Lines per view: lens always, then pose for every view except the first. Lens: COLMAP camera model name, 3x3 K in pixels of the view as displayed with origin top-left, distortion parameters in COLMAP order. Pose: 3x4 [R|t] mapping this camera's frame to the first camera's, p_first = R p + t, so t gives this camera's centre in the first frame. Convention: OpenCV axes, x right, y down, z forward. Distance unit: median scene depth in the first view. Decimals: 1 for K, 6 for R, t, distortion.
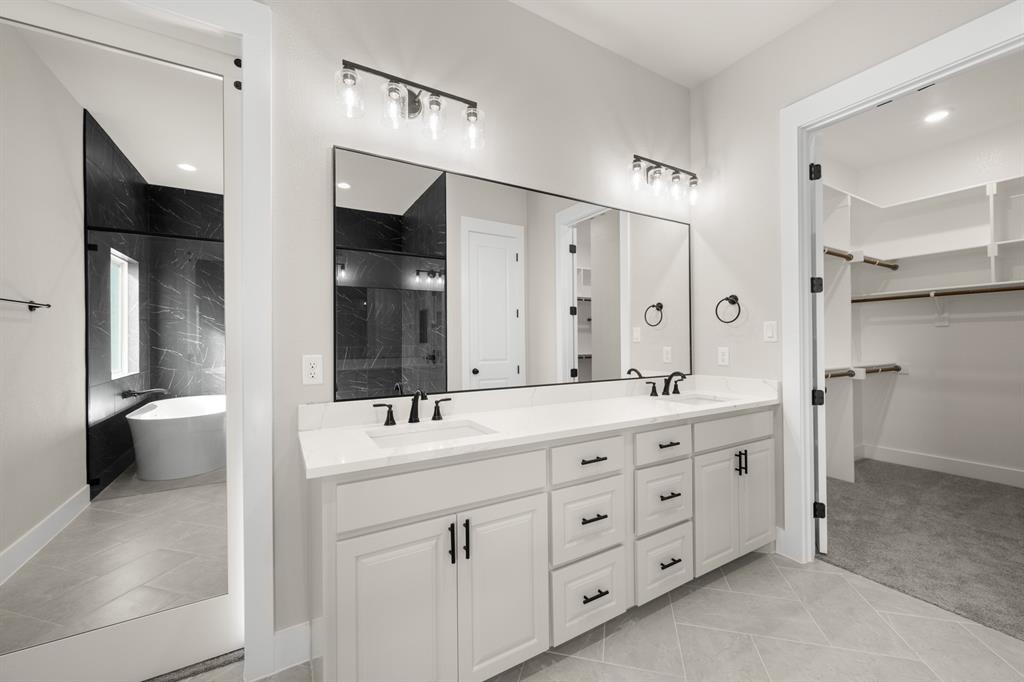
lens RADIAL K [[403.3, 0, 514.1], [0, 403.3, 338.7], [0, 0, 1]] dist [0.002083, 0.000518]
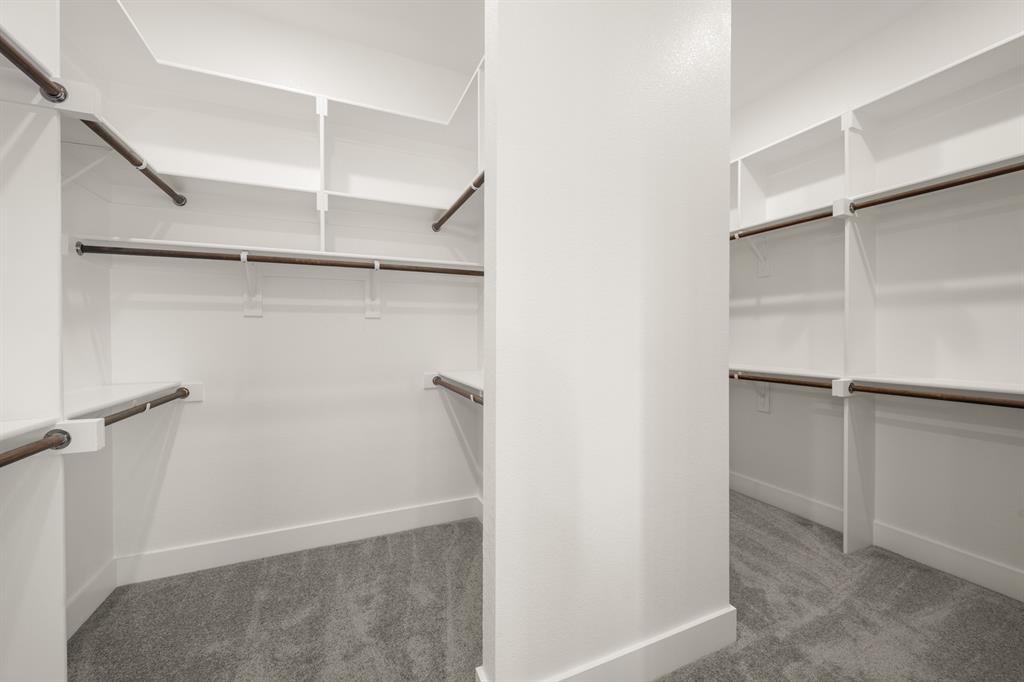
lens RADIAL K [[403.3, 0, 514.1], [0, 403.3, 338.7], [0, 0, 1]] dist [0.002083, 0.000518]
pose [[0.119595, 0.001743, 0.992821, 0.725316], [-0.007870, 0.999969, -0.000808, -0.000381], [-0.992792, -0.007717, 0.119605, 0.774623]]
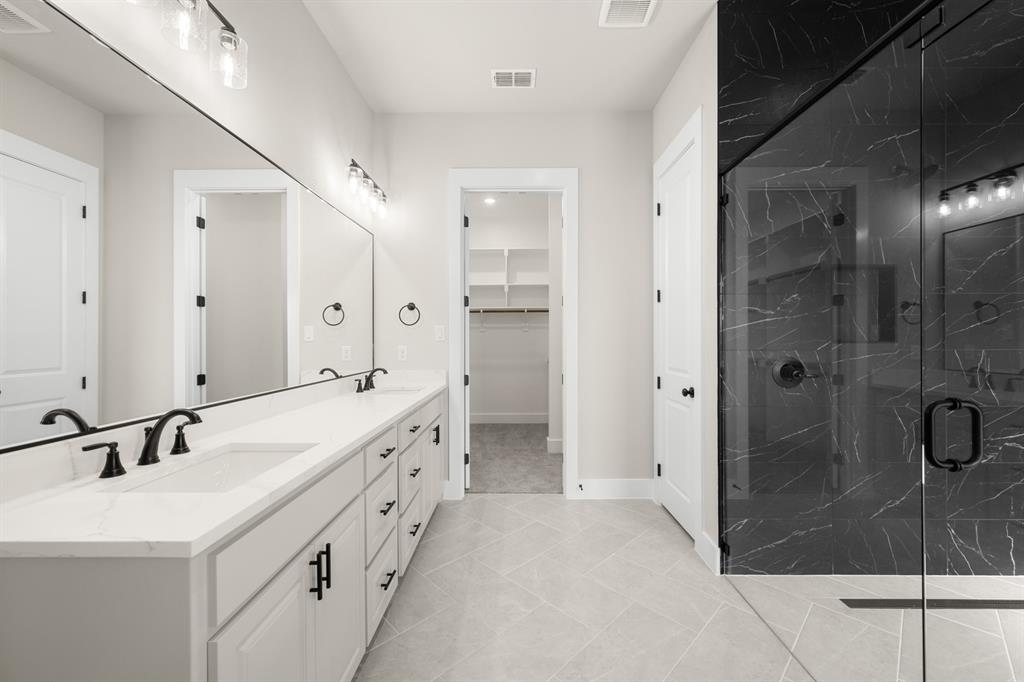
lens RADIAL K [[403.3, 0, 514.1], [0, 403.3, 338.7], [0, 0, 1]] dist [0.002083, 0.000518]
pose [[0.520169, 0.006710, 0.854037, -0.328391], [-0.009349, 0.999954, -0.002162, 0.000149], [-0.854012, -0.006859, 0.520208, 0.100592]]
